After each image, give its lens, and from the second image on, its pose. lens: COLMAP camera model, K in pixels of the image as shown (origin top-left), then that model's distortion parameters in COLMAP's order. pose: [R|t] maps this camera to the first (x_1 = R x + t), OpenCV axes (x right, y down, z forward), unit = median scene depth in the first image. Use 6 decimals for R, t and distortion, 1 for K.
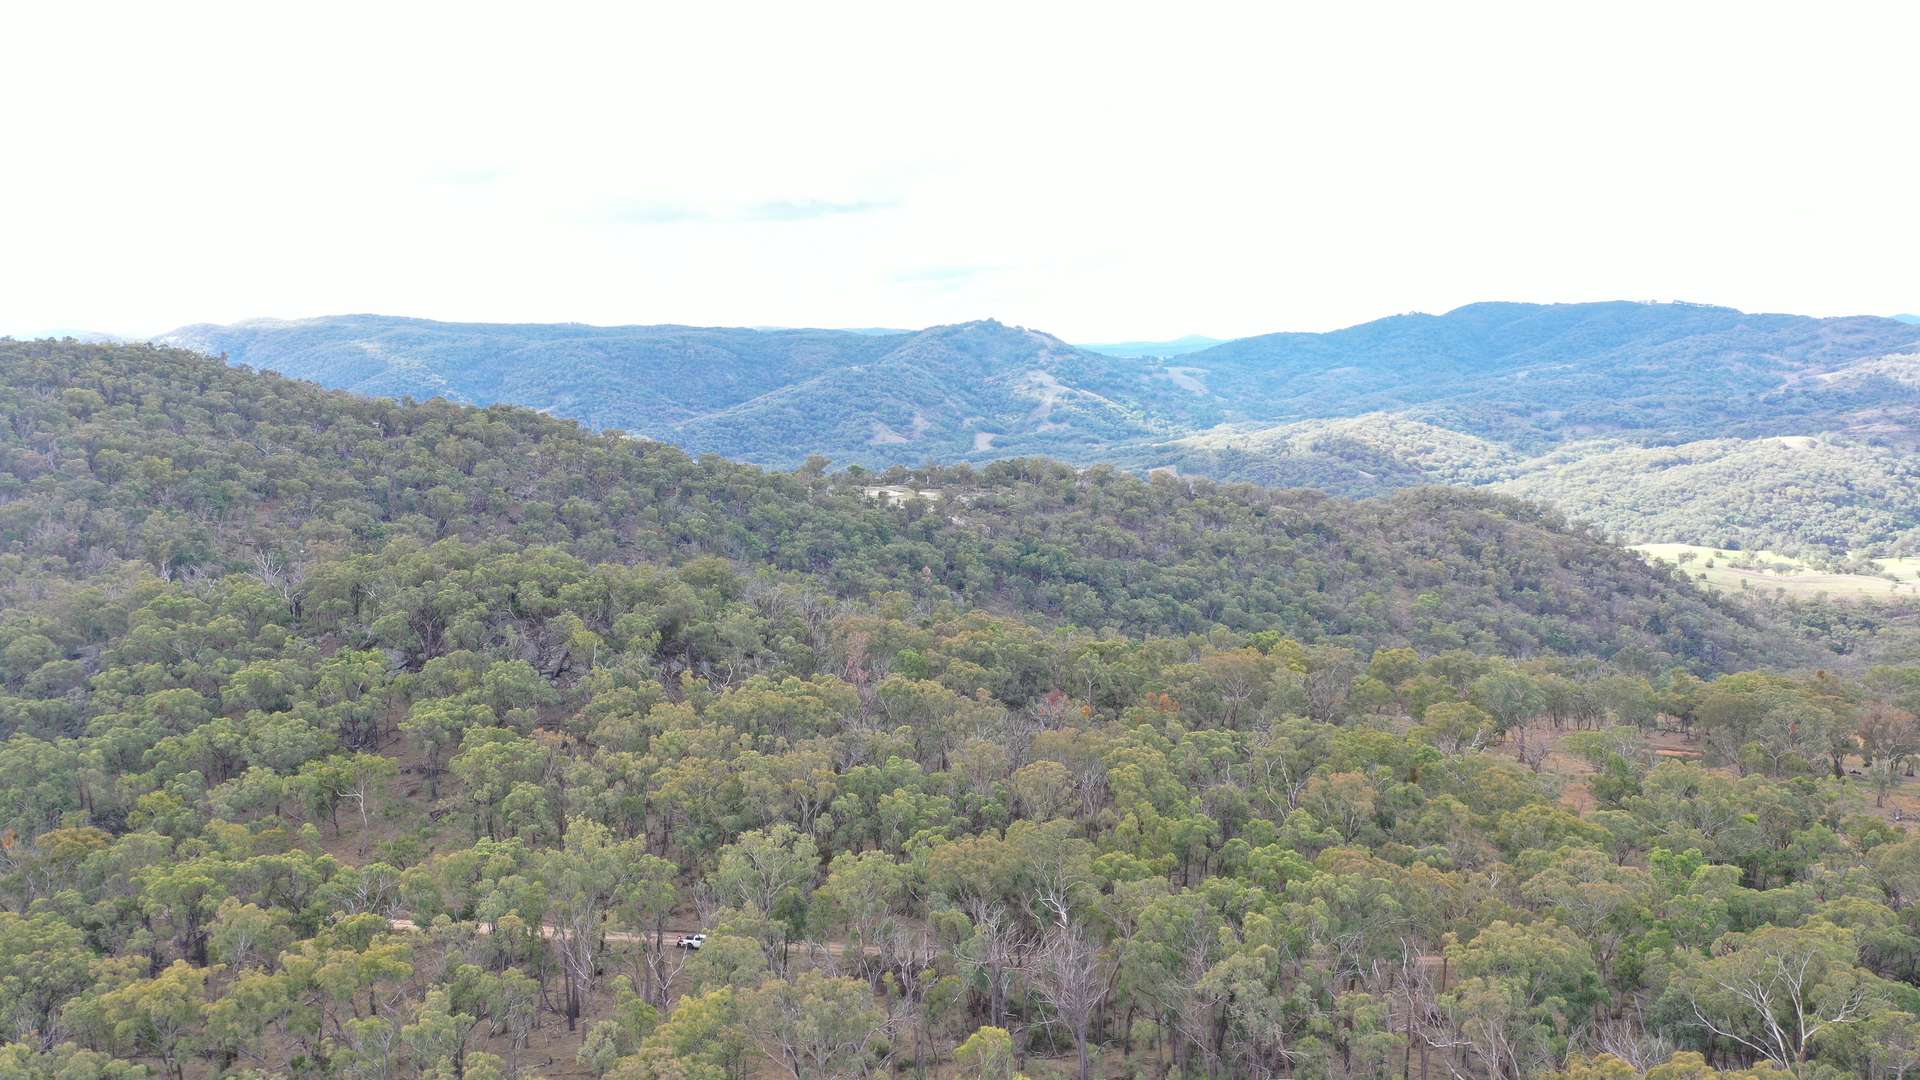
lens RADIAL K [[1534.4, 0, 961.5], [0, 1534.4, 540.7], [0, 0, 1]] dist [0.017078, 0.001933]
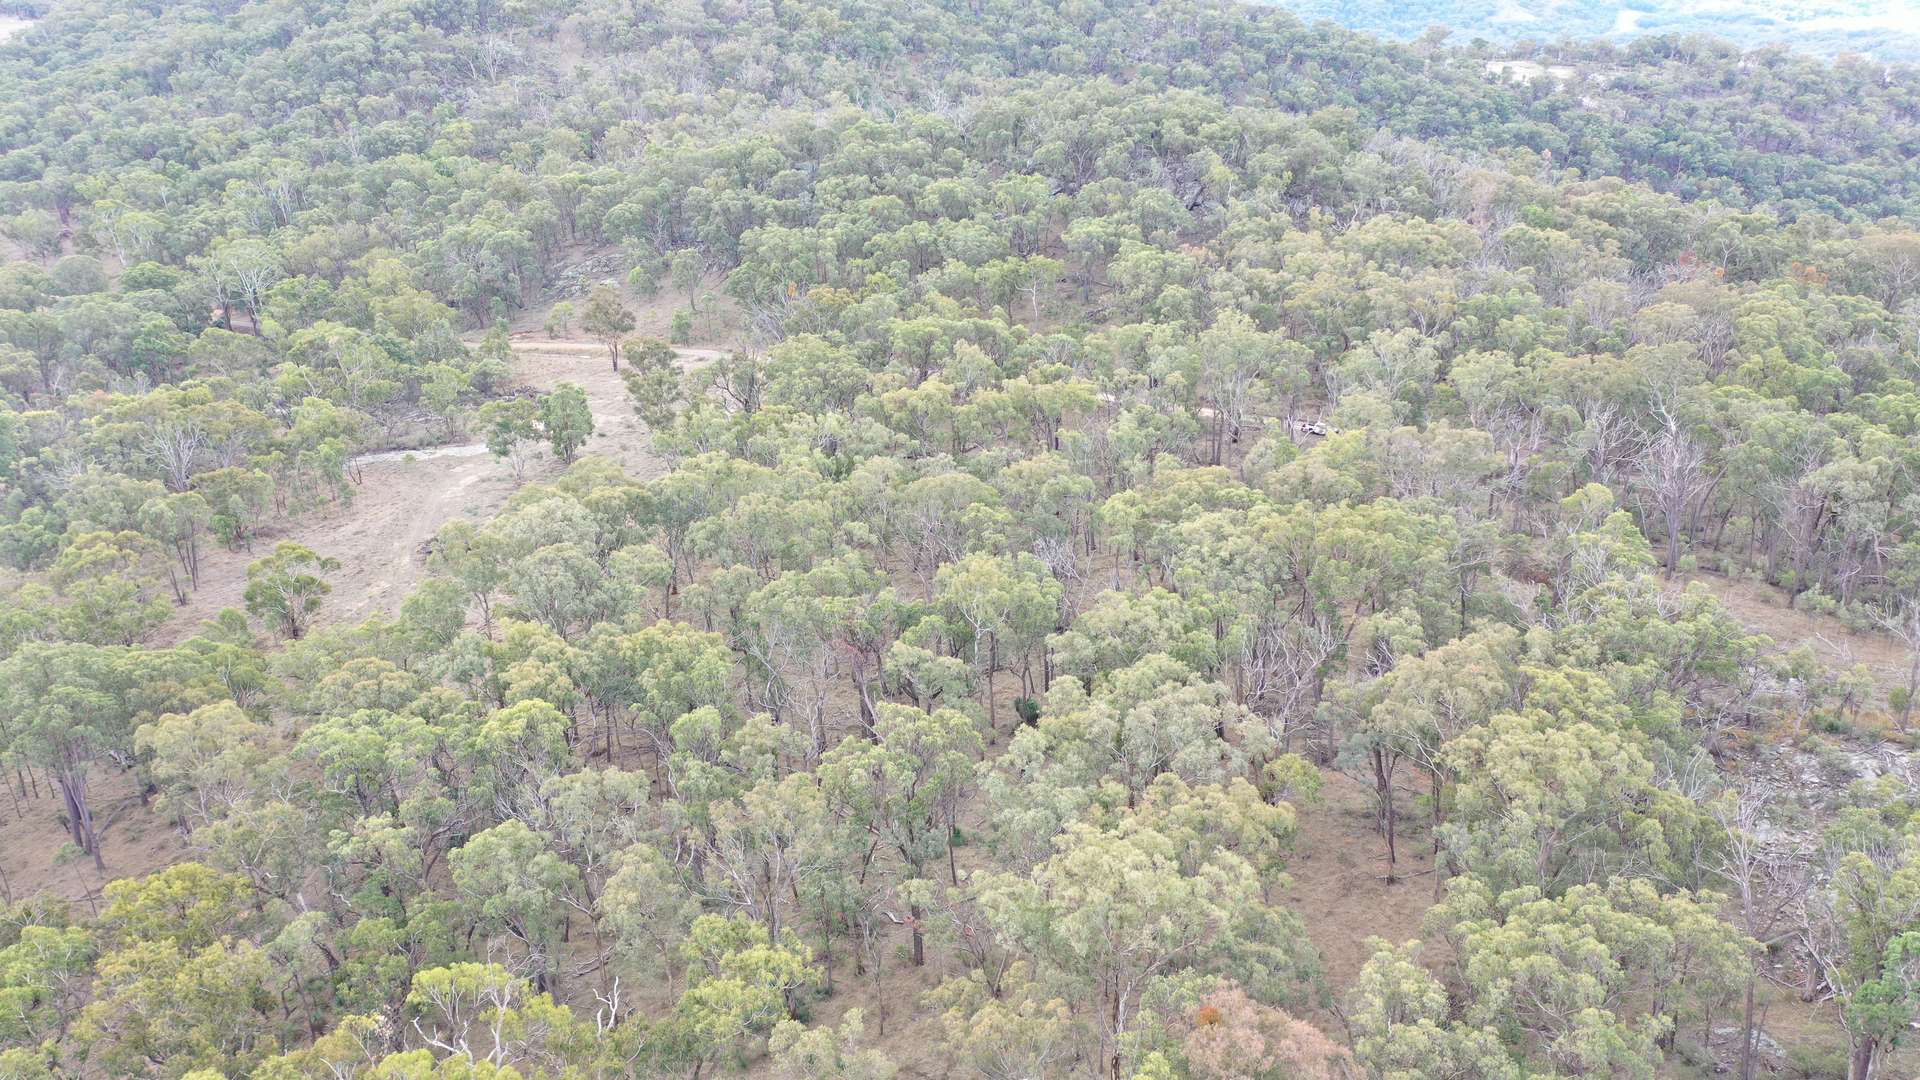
lens RADIAL K [[1534.4, 0, 958.8], [0, 1534.4, 539.5], [0, 0, 1]] dist [0.017078, 0.001933]
pose [[0.930440, 0.135662, -0.340407, -0.012253], [-0.042699, 0.962757, 0.266976, 0.029081], [0.363948, -0.233870, 0.901580, -0.102945]]
